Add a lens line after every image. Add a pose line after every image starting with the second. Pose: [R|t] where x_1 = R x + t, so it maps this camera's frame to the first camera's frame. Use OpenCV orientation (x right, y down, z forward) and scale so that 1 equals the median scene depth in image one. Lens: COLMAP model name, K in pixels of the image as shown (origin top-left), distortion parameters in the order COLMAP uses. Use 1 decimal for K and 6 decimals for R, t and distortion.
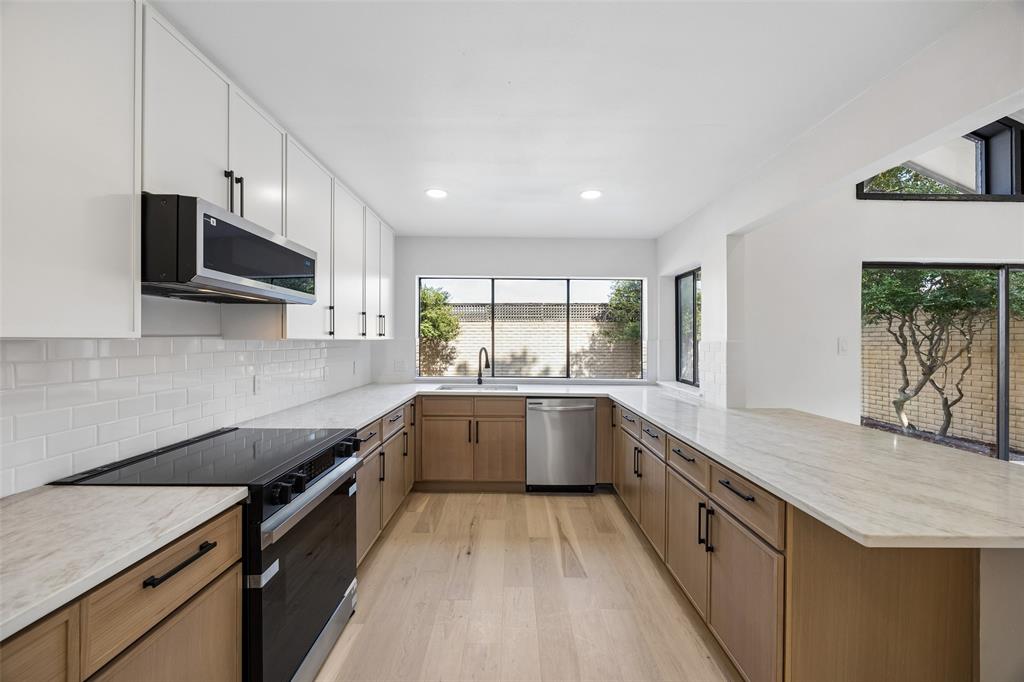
lens RADIAL K [[391.7, 0, 510.4], [0, 391.7, 340.1], [0, 0, 1]] dist [-0.005436, 0.000478]
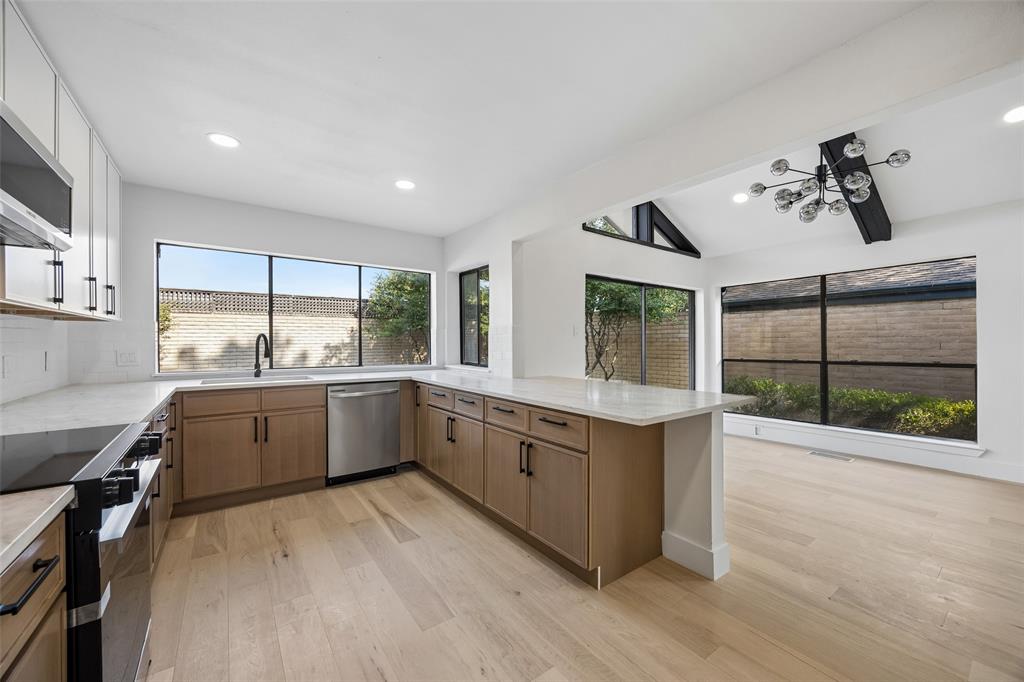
lens RADIAL K [[391.7, 0, 509.4], [0, 391.7, 341.6], [0, 0, 1]] dist [-0.005436, 0.000478]
pose [[0.808268, -0.004683, 0.588797, -0.168752], [0.003643, 0.999989, 0.002952, 0.043134], [-0.588804, -0.000241, 0.808276, -0.016546]]
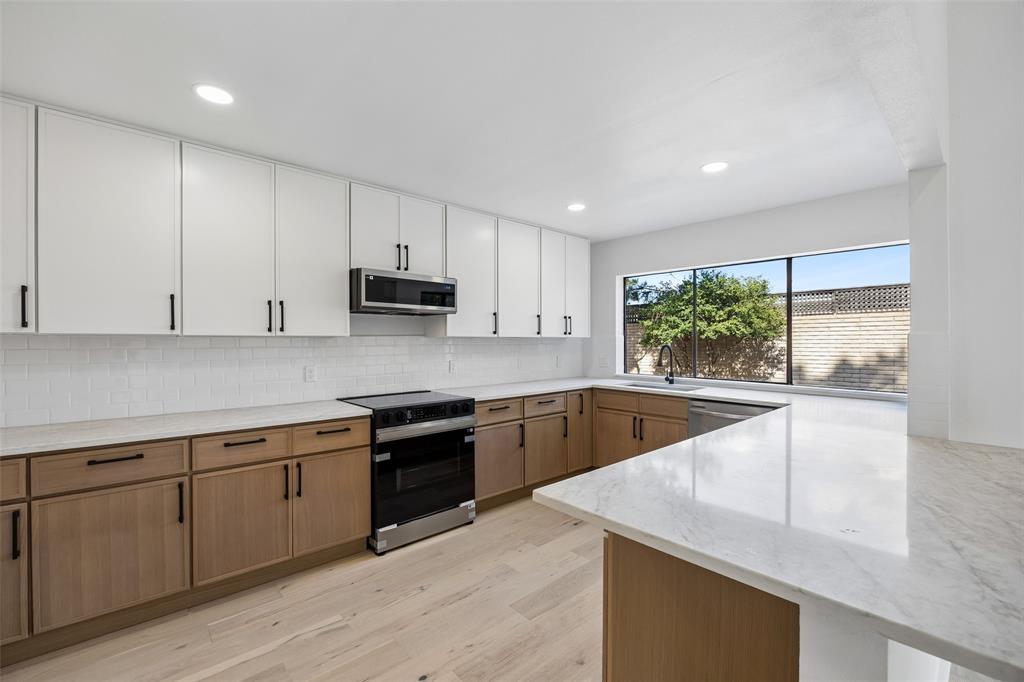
lens RADIAL K [[432.2, 0, 510.1], [0, 432.2, 342.6], [0, 0, 1]] dist [-0.002161, 0.000044]
pose [[0.672742, 0.000093, -0.739877, 0.541107], [0.003099, 0.999991, 0.002944, 0.010382], [0.739870, -0.004274, 0.672736, 0.012734]]
